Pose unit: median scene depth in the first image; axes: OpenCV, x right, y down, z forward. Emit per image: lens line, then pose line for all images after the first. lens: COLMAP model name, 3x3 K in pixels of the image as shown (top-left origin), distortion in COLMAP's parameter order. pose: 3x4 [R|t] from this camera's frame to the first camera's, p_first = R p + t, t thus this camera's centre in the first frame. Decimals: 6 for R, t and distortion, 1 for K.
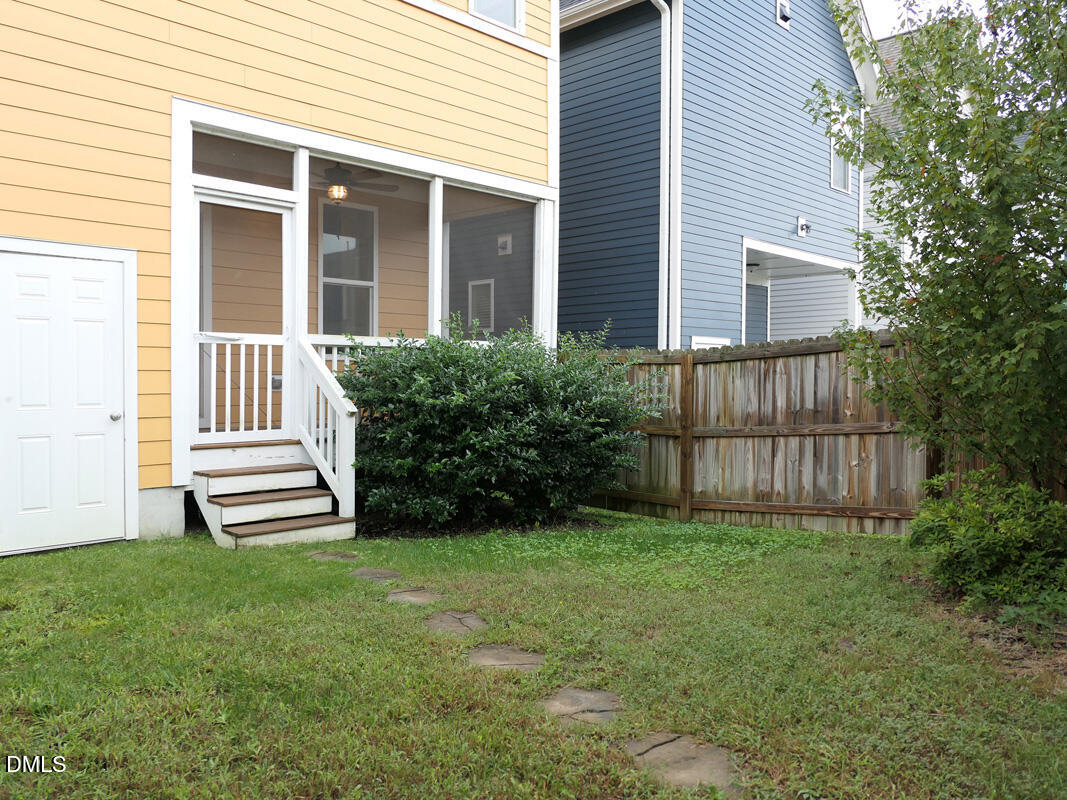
lens RADIAL K [[840.8, 0, 540.9], [0, 840.8, 383.1], [0, 0, 1]] dist [-0.015369, 0.005143]
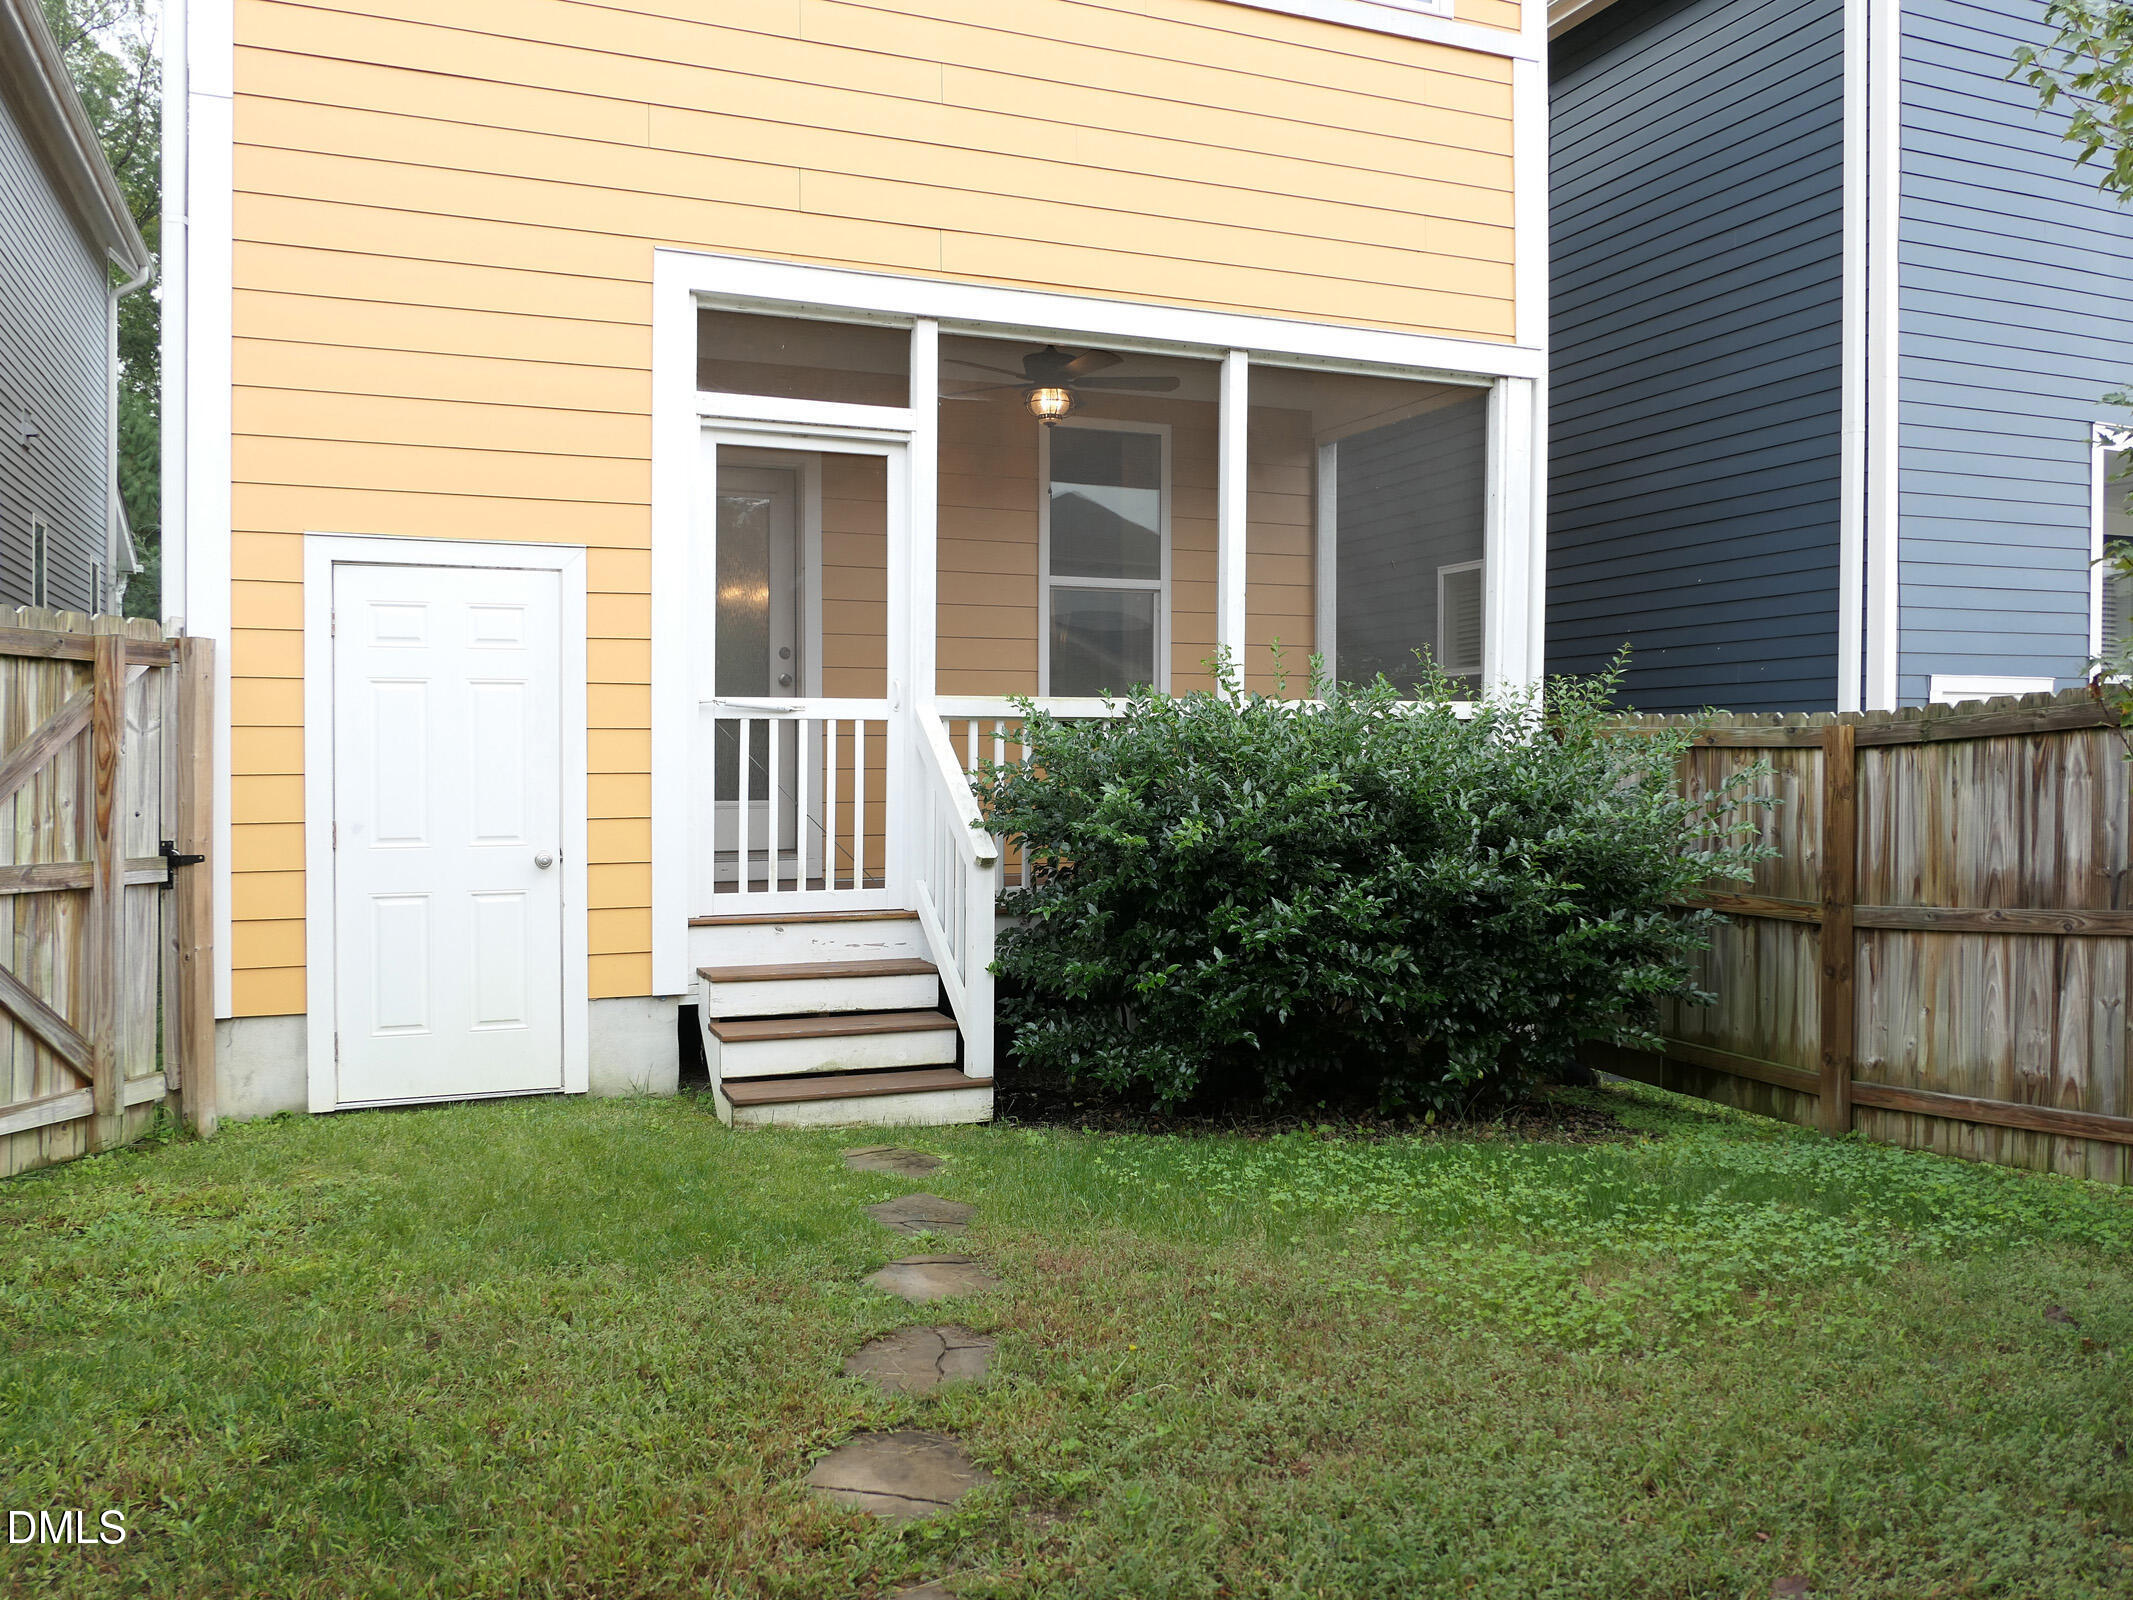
lens RADIAL K [[1680.9, 0, 1081.4], [0, 1680.9, 766.2], [0, 0, 1]] dist [-0.015369, 0.005143]
pose [[0.918753, -0.001790, -0.394829, 0.178469], [0.000155, 0.999991, -0.004173, -0.012438], [0.394833, 0.003773, 0.918745, 0.121861]]
